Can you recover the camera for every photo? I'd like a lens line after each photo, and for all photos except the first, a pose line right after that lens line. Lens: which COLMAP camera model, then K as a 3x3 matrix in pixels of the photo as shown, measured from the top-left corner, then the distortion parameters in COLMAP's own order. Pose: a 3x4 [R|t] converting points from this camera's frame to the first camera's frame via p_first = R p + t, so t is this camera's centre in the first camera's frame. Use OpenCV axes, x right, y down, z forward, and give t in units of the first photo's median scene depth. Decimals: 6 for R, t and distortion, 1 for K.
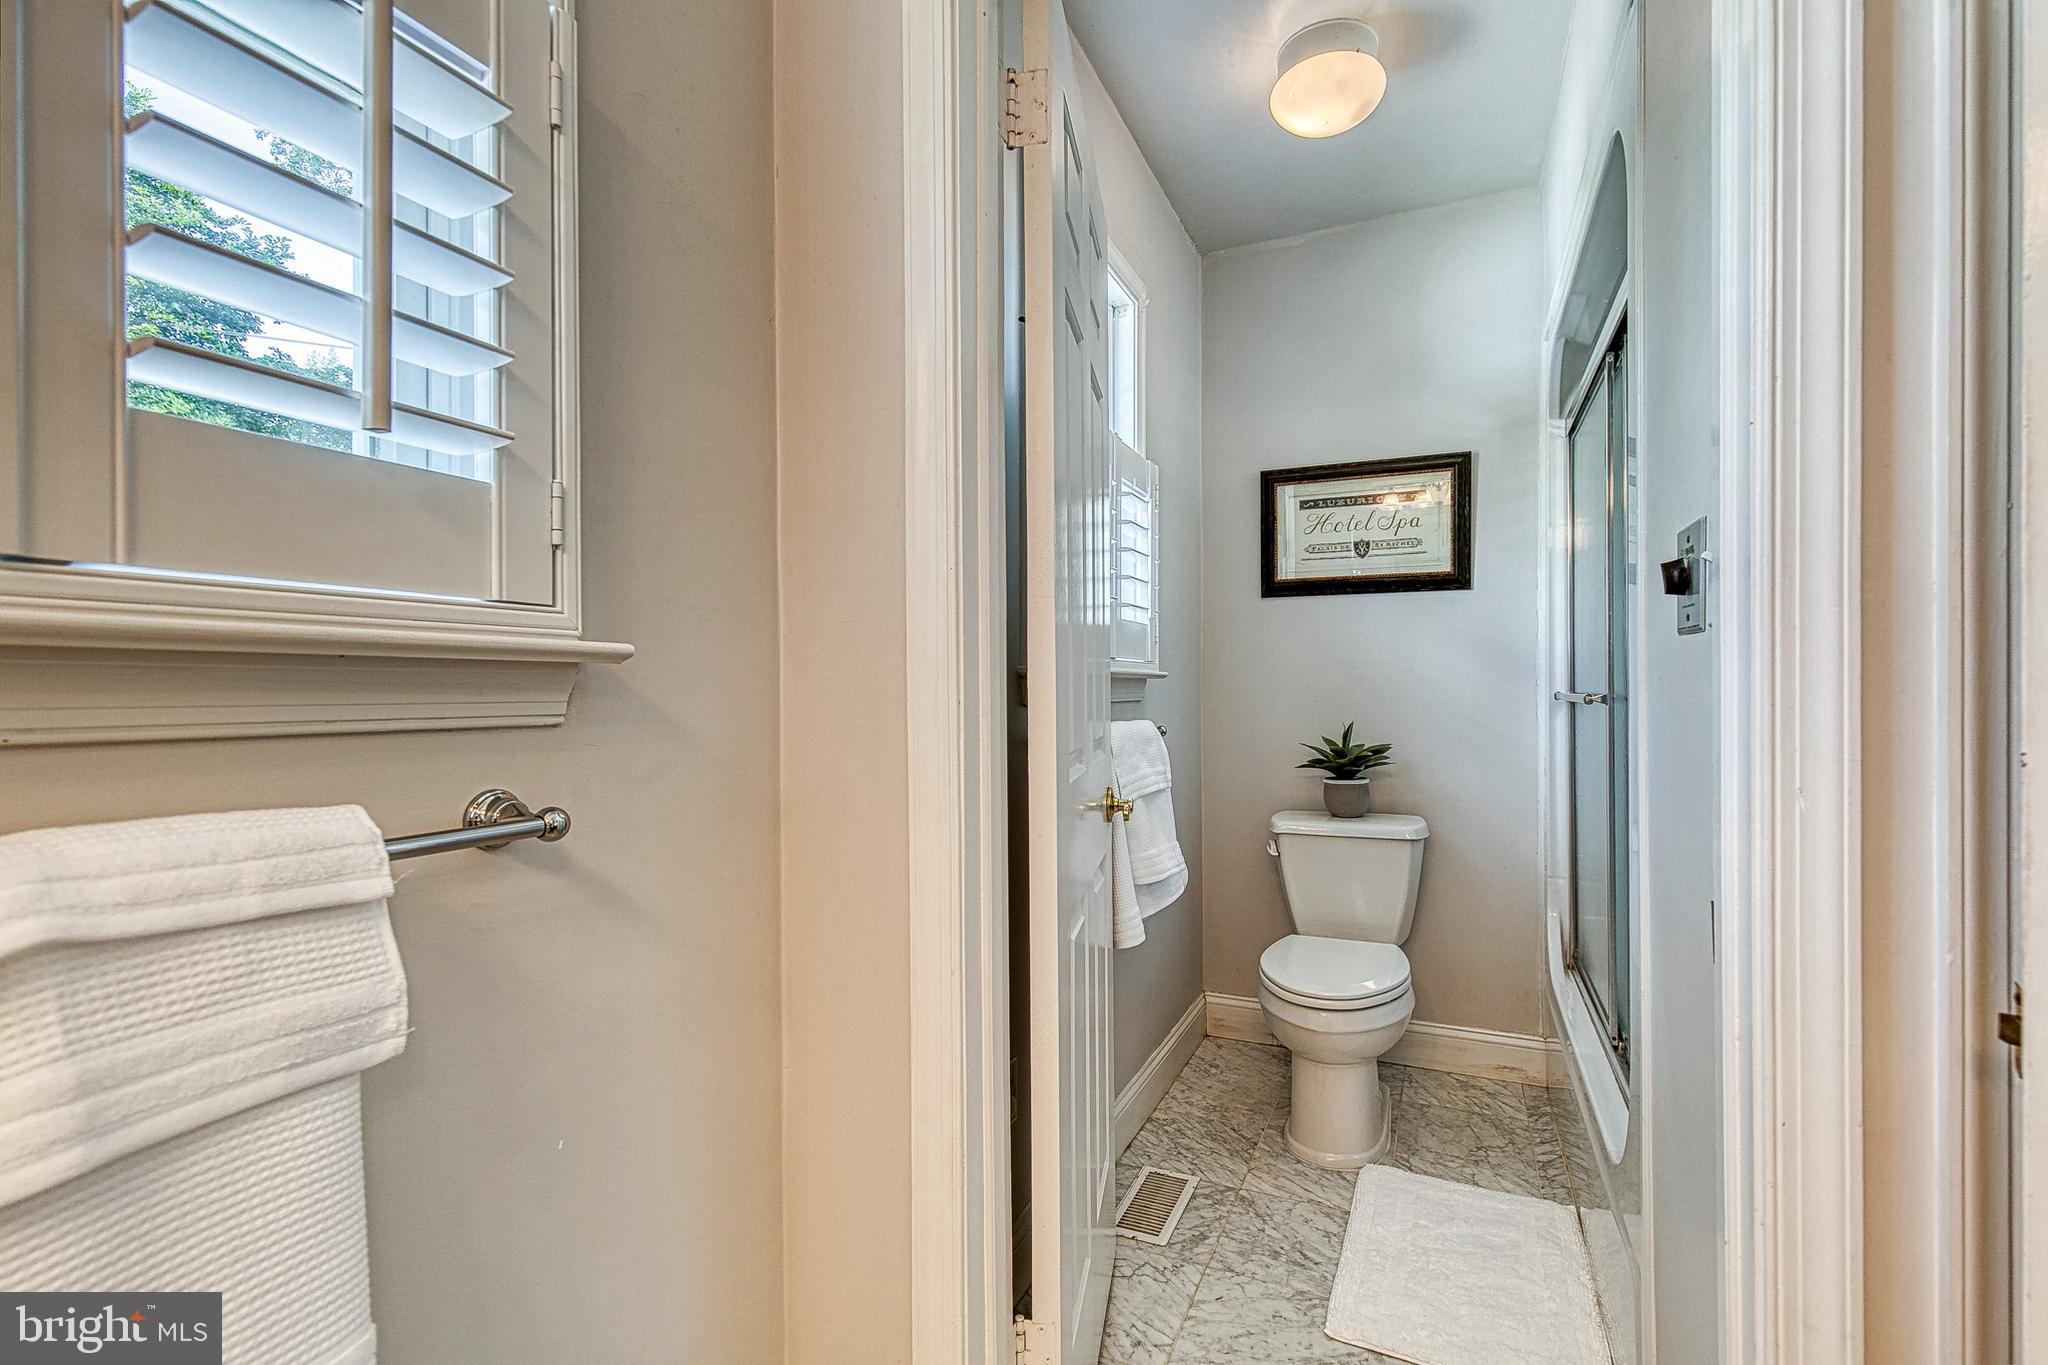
lens RADIAL K [[920.4, 0, 1040.6], [0, 920.4, 686.8], [0, 0, 1]] dist [0.006710, -0.000706]
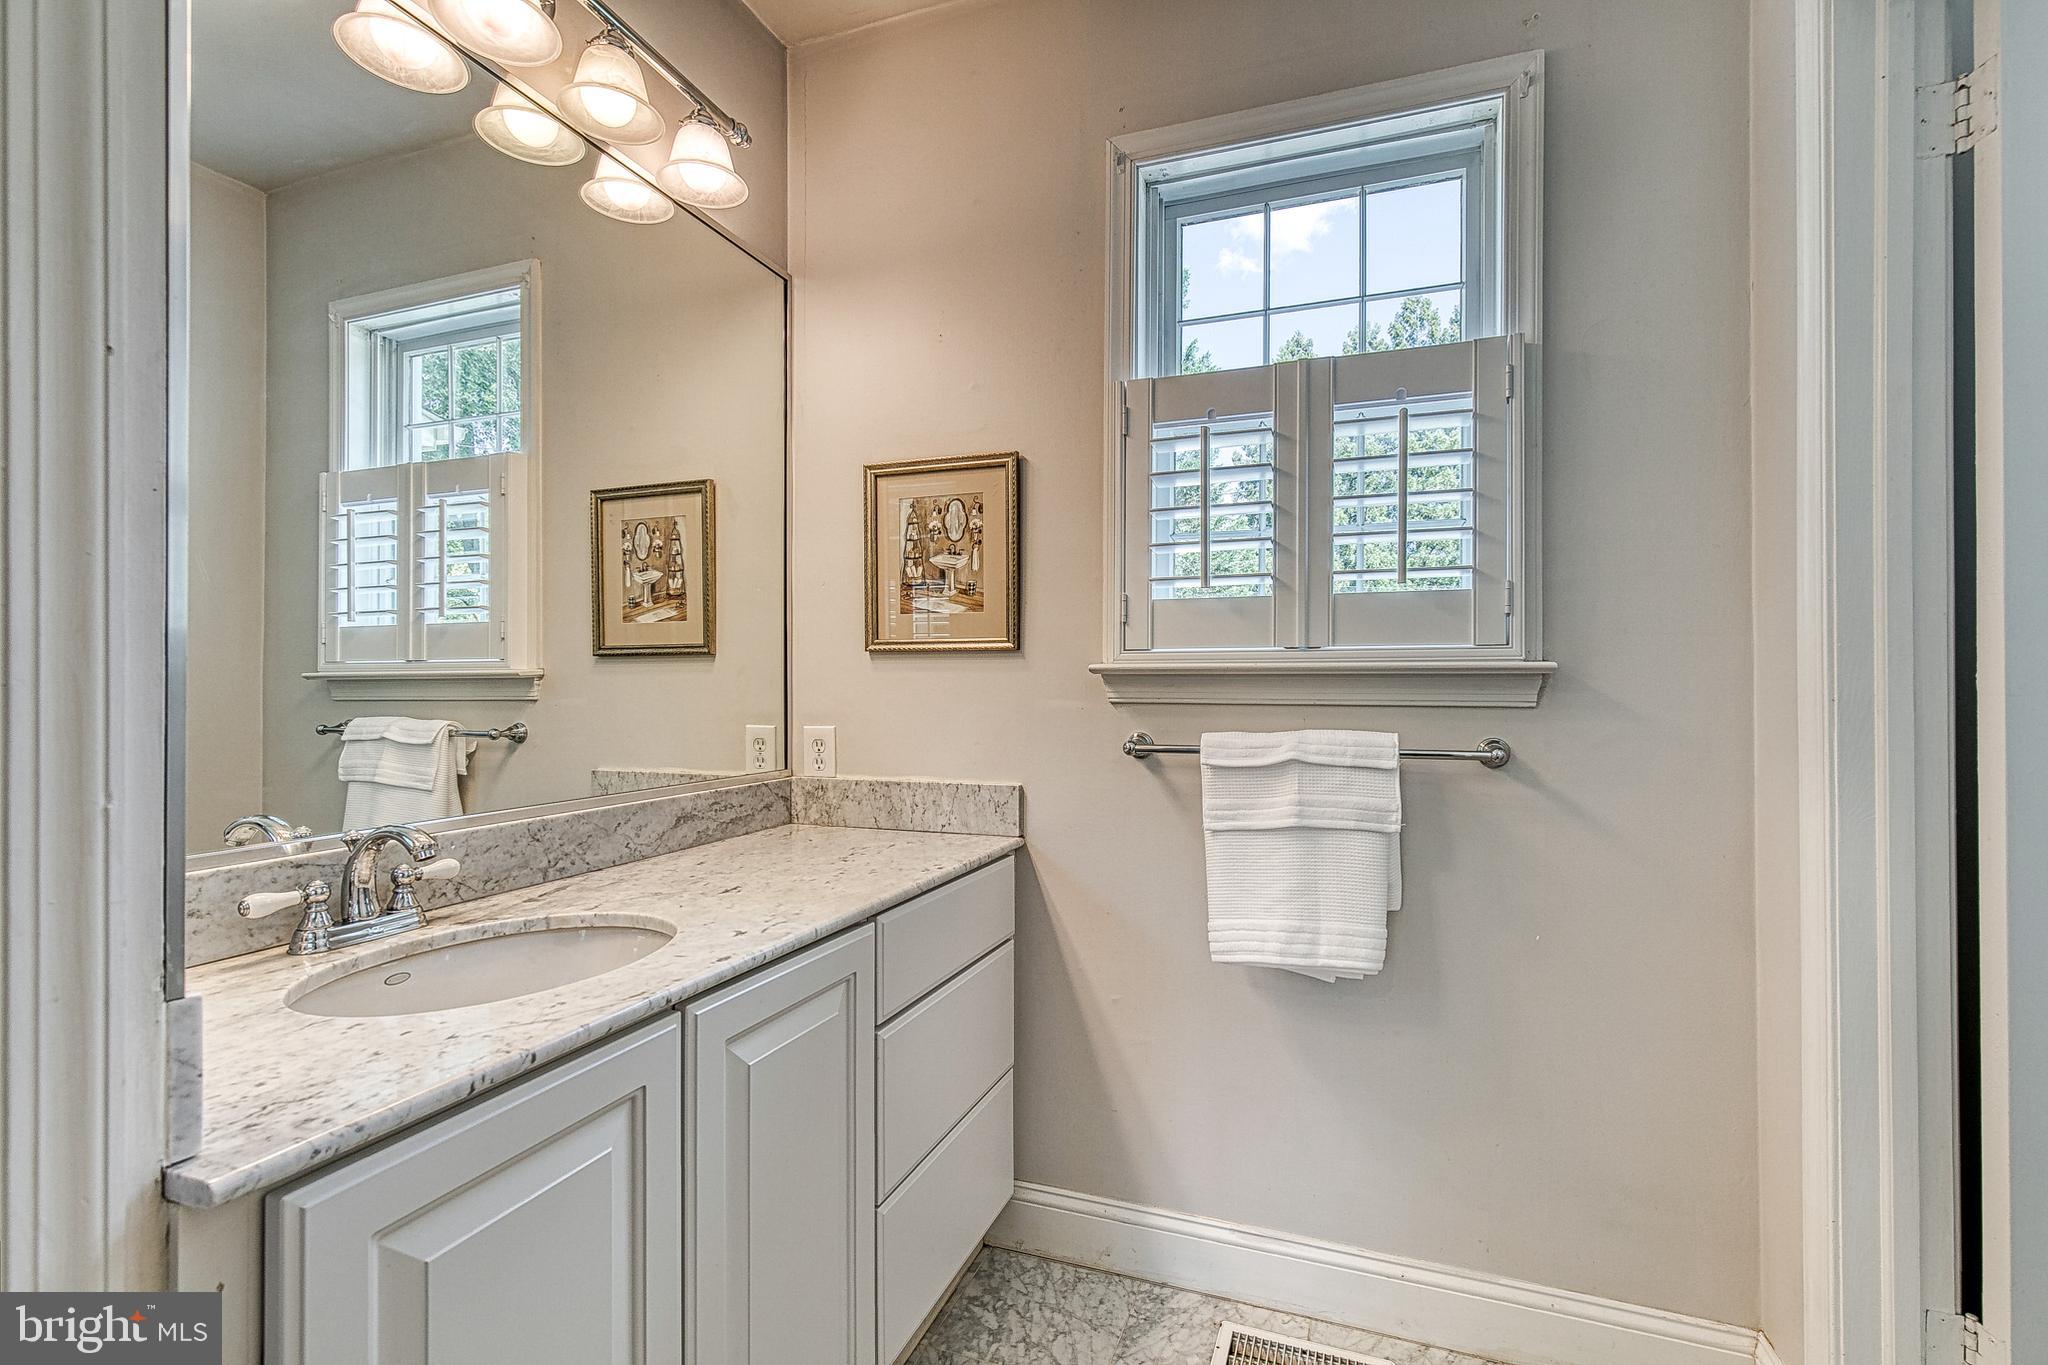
lens RADIAL K [[920.4, 0, 1040.6], [0, 920.4, 686.8], [0, 0, 1]] dist [0.006710, -0.000706]
pose [[0.072901, 0.002912, -0.997335, 1.749725], [-0.000135, 0.999996, 0.002910, -0.006147], [0.997339, -0.000077, 0.072901, -0.158815]]
